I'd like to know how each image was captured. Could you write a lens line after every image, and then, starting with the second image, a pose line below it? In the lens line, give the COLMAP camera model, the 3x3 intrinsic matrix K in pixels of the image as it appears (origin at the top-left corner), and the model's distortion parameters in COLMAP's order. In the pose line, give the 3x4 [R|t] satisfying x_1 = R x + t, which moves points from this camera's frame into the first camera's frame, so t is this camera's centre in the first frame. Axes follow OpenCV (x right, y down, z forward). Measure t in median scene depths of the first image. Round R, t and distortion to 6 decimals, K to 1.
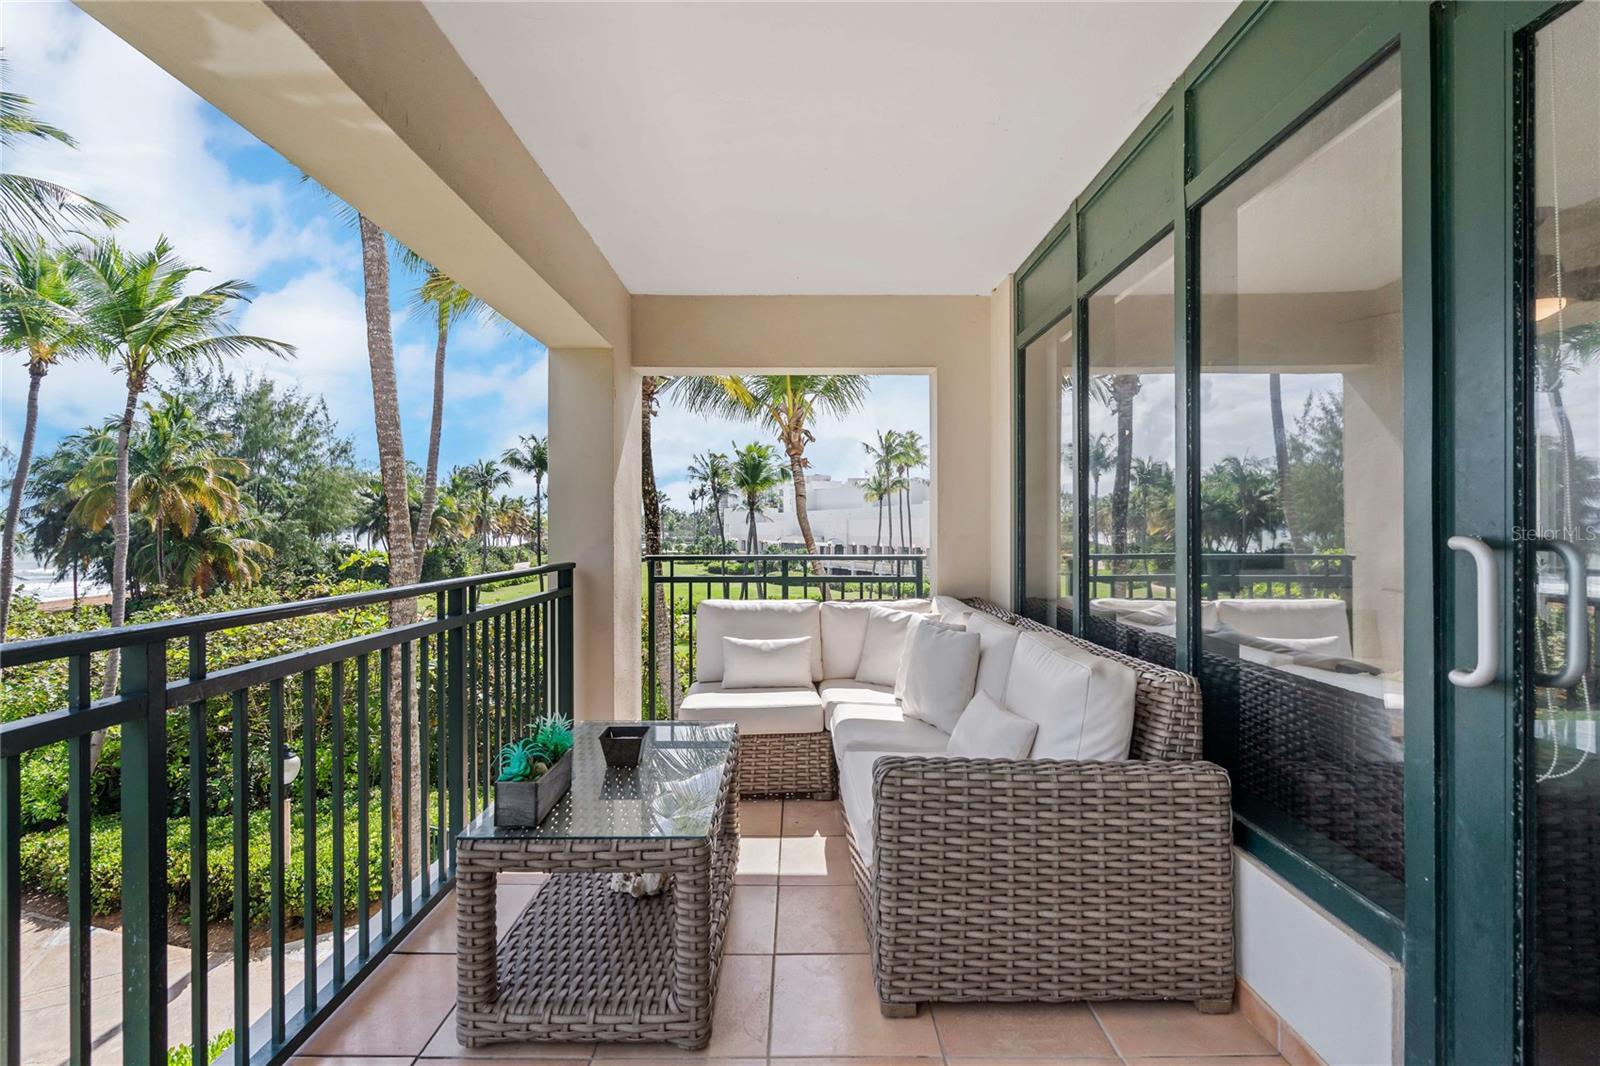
lens RADIAL K [[716.7, 0, 790.3], [0, 716.7, 526.0], [0, 0, 1]] dist [-0.003771, 0.000749]
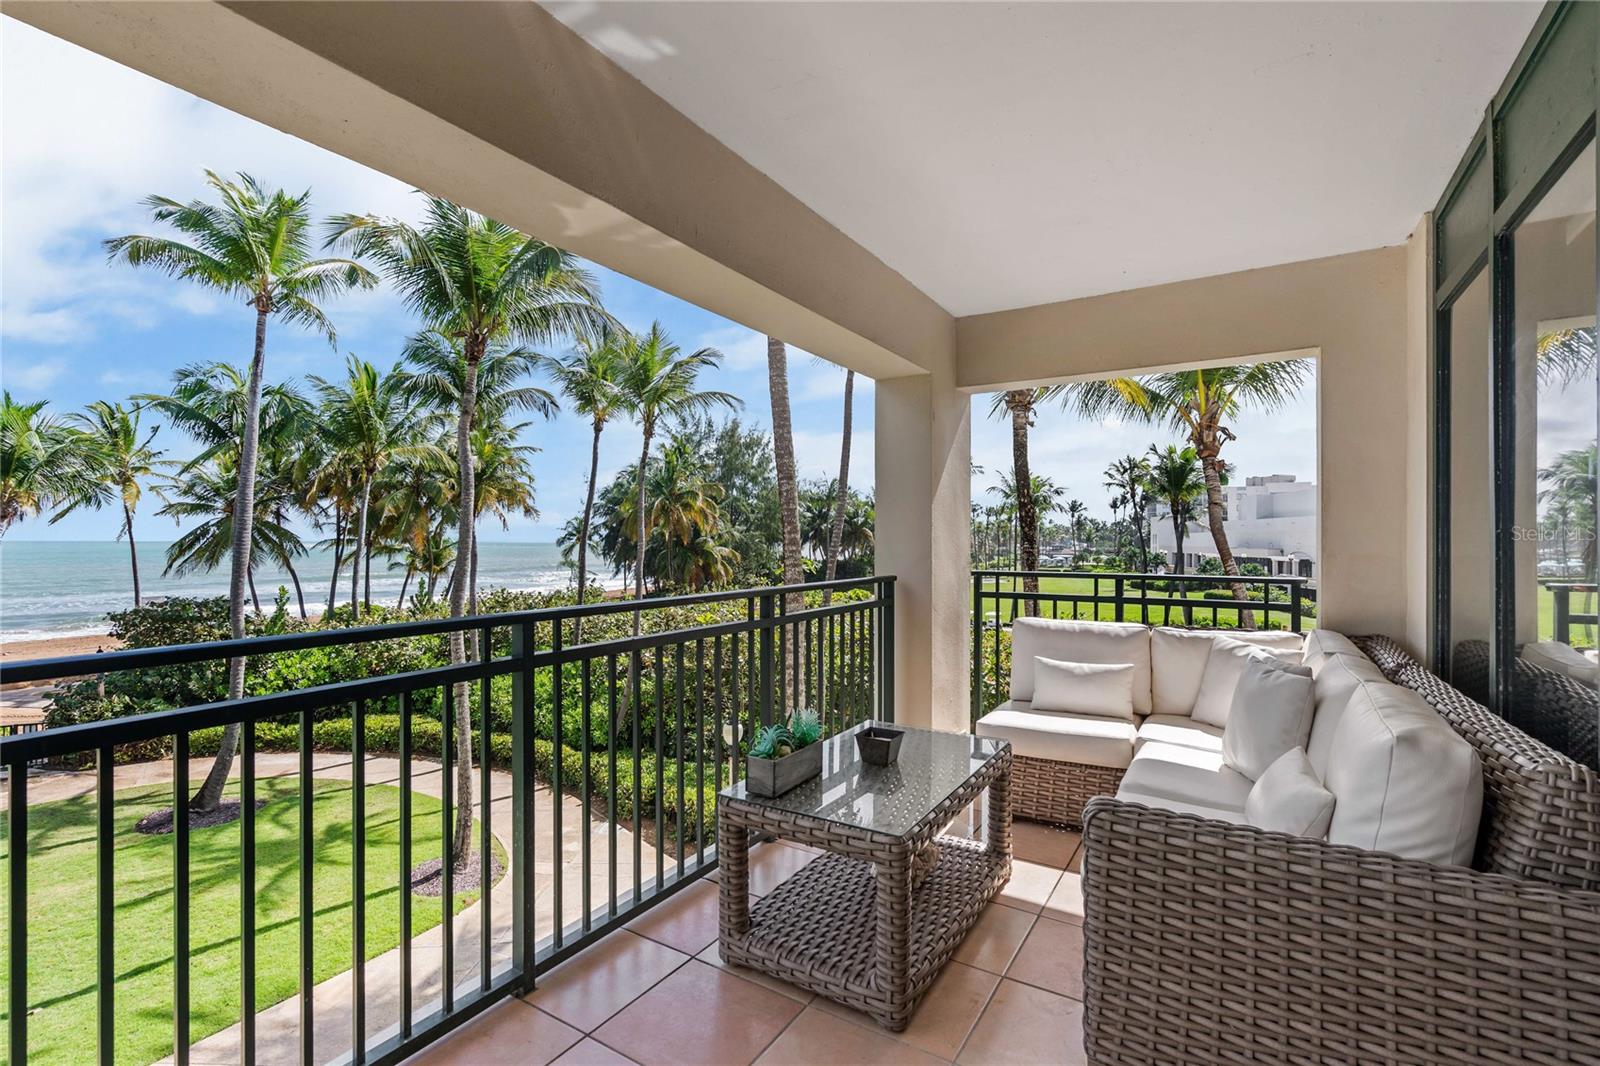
lens RADIAL K [[716.8, 0, 797.0], [0, 716.8, 536.4], [0, 0, 1]] dist [-0.001124, 0.000678]
pose [[0.848759, 0.000827, -0.528780, 0.043121], [-0.000800, 1.000000, 0.000280, -0.002552], [0.528780, 0.000186, 0.848759, -0.000010]]
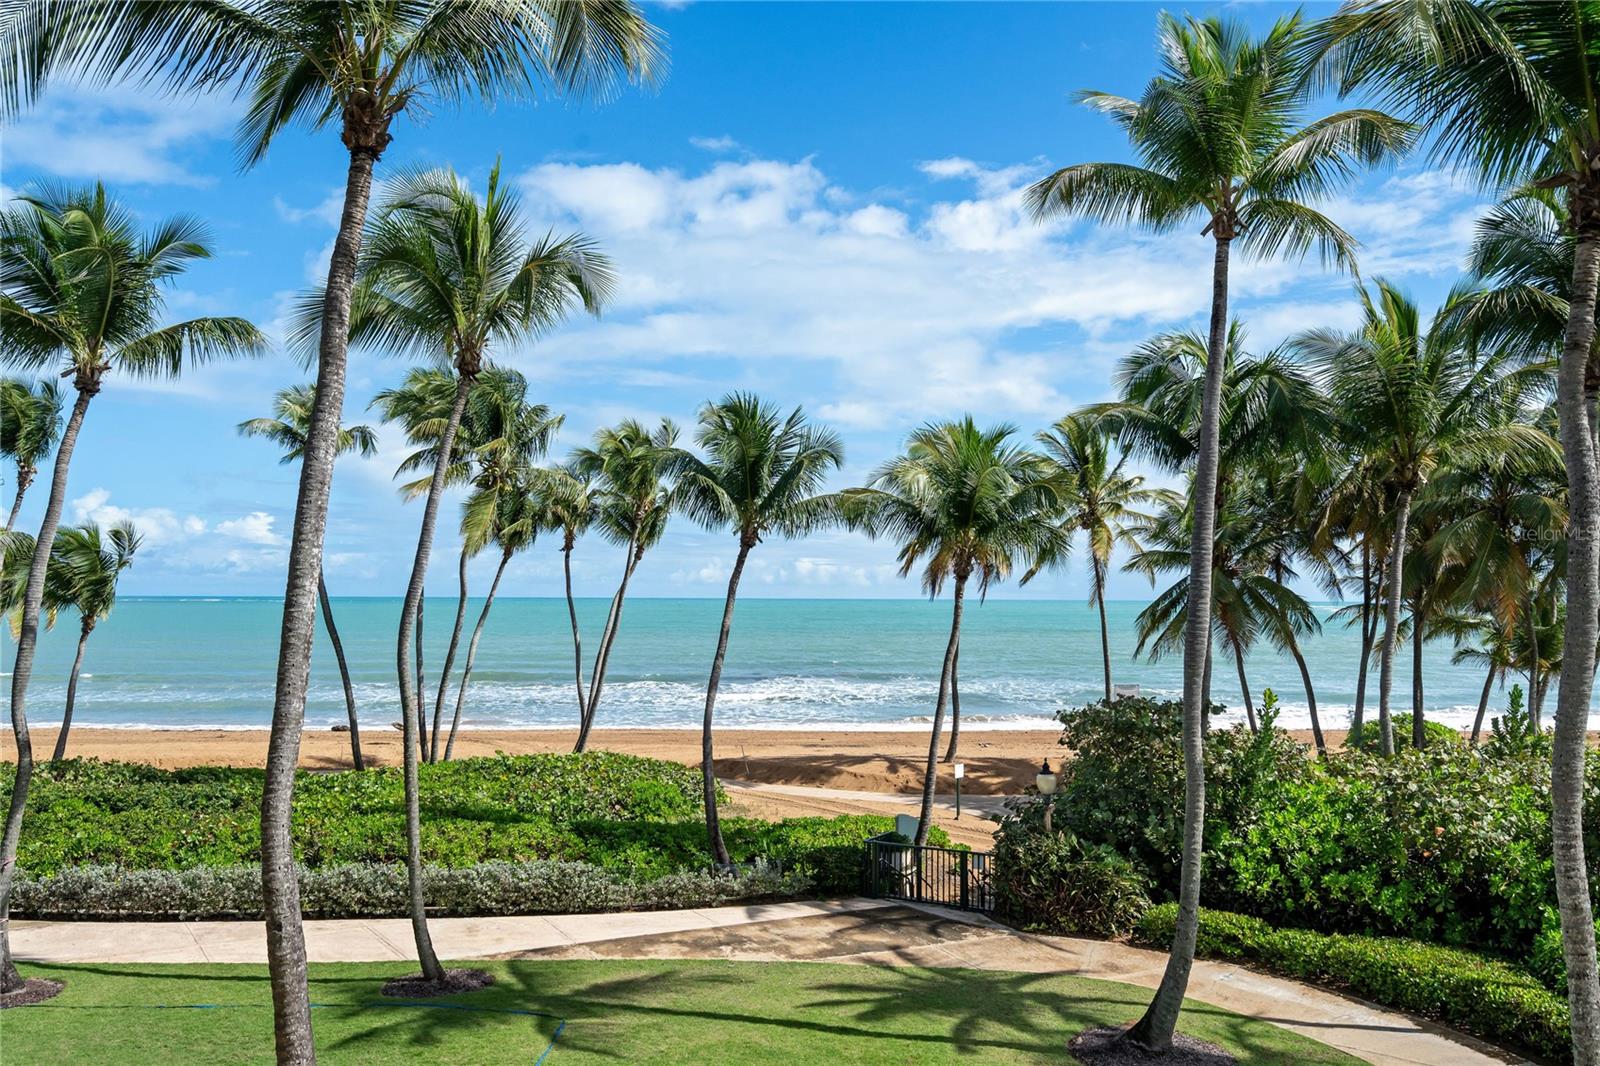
lens RADIAL K [[1255.2, 0, 793.4], [0, 1255.2, 531.3], [0, 0, 1]] dist [0.001610, 0.001144]
pose [[0.001902, -0.049305, -0.998782, -0.100907], [-0.001571, 0.998782, -0.049308, -0.015459], [0.999997, 0.001663, 0.001823, 0.117638]]
